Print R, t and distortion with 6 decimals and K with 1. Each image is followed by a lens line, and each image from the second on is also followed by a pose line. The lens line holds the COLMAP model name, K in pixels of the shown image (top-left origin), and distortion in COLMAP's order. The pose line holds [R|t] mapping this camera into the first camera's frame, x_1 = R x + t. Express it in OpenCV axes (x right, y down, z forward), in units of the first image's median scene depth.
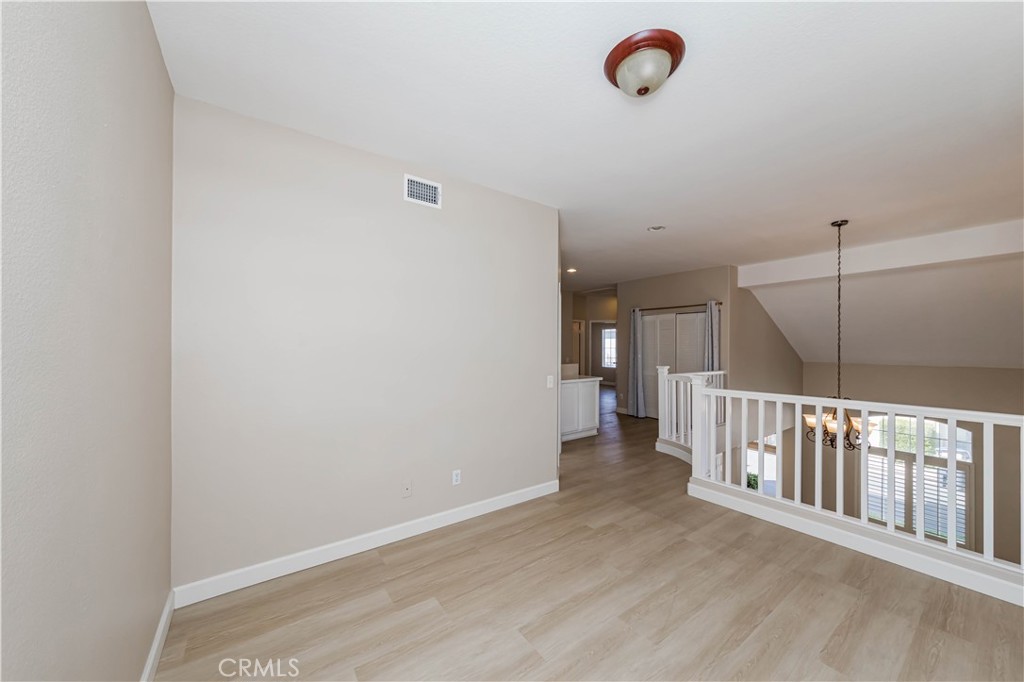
lens RADIAL K [[364.5, 0, 508.3], [0, 364.5, 337.2], [0, 0, 1]] dist [0.000605, 0.000024]
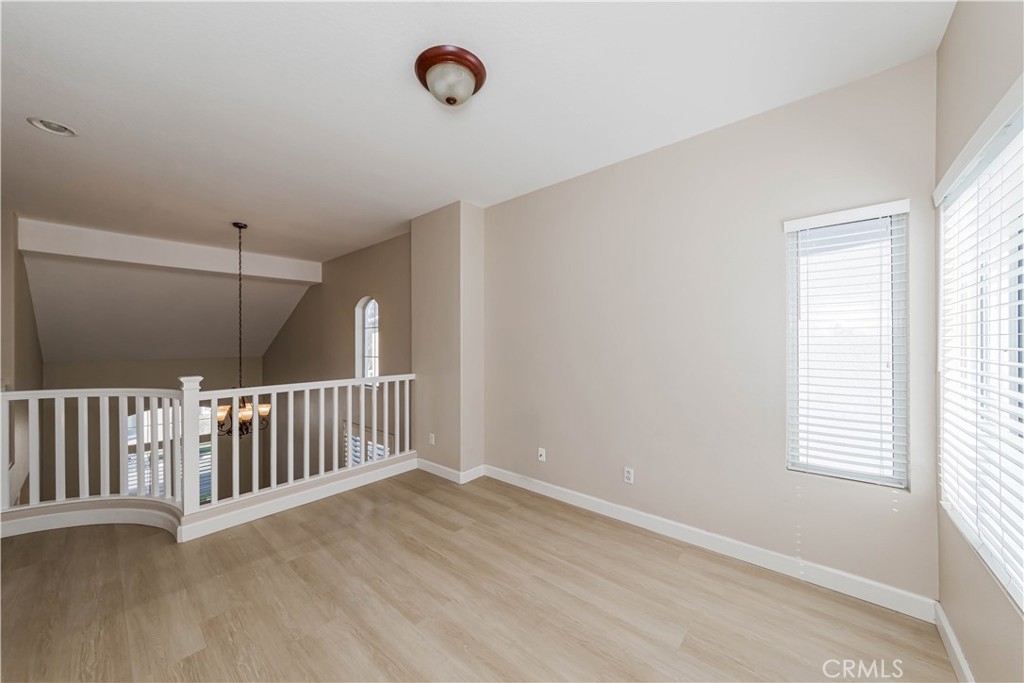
lens RADIAL K [[364.5, 0, 508.3], [0, 364.5, 337.7], [0, 0, 1]] dist [0.000605, 0.000024]
pose [[-0.229144, 0.010505, 0.973336, -0.465984], [-0.021657, 0.999639, -0.015888, 0.026243], [-0.973152, -0.024720, -0.228833, 0.688605]]
